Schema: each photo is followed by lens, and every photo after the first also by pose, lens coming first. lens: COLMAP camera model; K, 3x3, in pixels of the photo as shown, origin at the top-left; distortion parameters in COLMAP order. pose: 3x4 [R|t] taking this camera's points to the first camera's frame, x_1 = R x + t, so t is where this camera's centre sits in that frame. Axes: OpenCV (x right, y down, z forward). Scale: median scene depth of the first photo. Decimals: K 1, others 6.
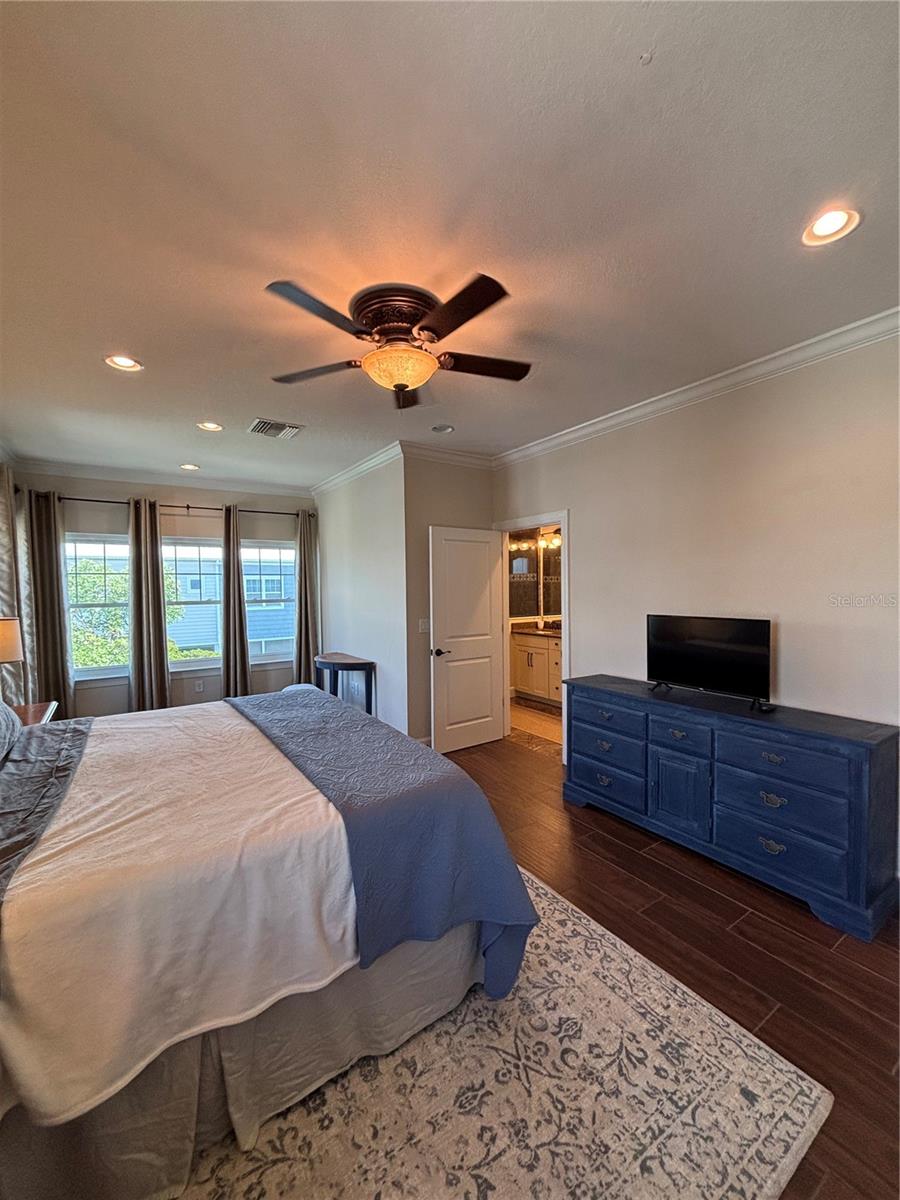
lens RADIAL K [[482.5, 0, 452.8], [0, 482.5, 601.8], [0, 0, 1]] dist [-0.002572, 0.001704]
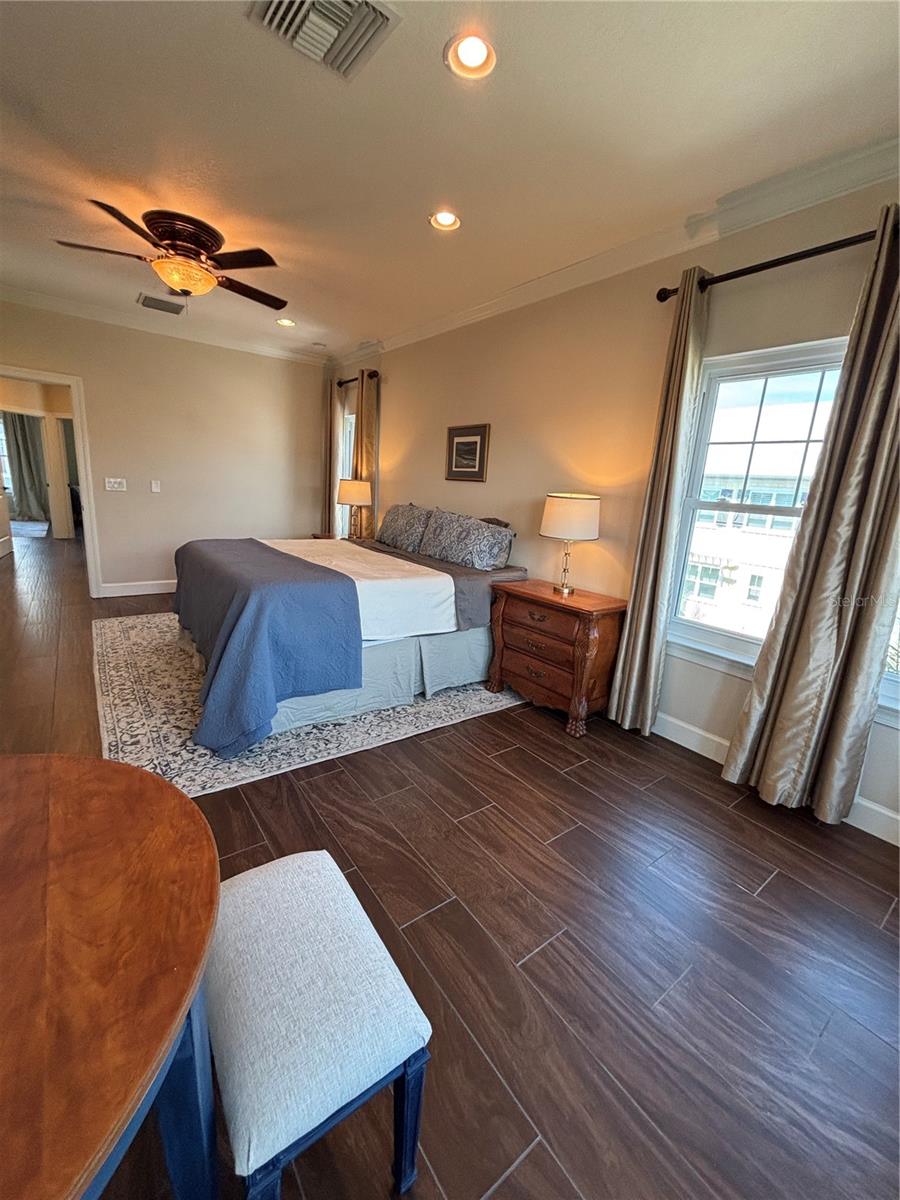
lens RADIAL K [[482.5, 0, 452.3], [0, 482.5, 603.6], [0, 0, 1]] dist [-0.002572, 0.001704]
pose [[-0.996443, -0.043077, -0.072421, -0.636686], [-0.061078, 0.961326, 0.268557, -0.014382], [0.058051, 0.272025, -0.960538, 2.063749]]
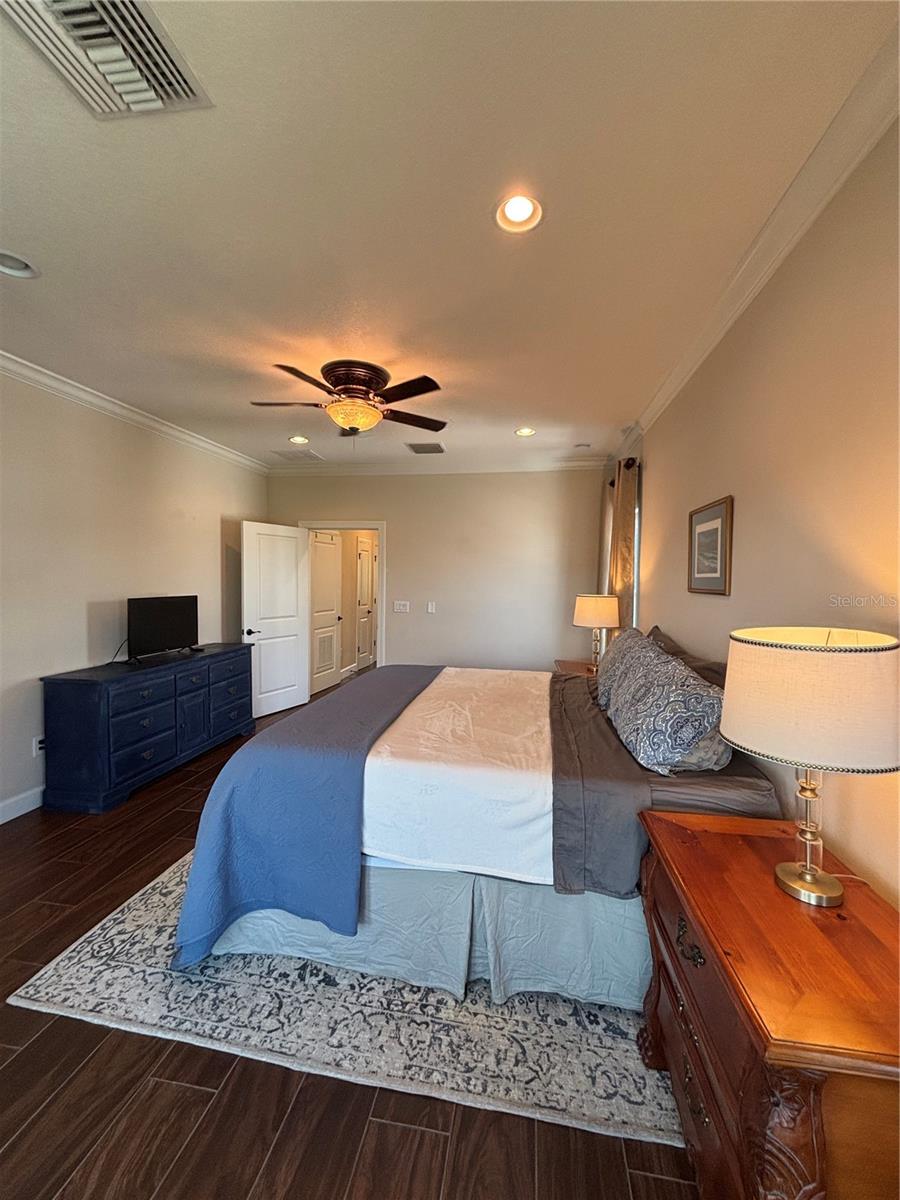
lens RADIAL K [[482.5, 0, 452.3], [0, 482.5, 600.9], [0, 0, 1]] dist [-0.002572, 0.001704]
pose [[-0.732913, -0.032164, 0.679562, -1.021070], [0.015146, 0.997863, 0.063564, -0.031236], [-0.680154, 0.056880, -0.730859, 1.486318]]
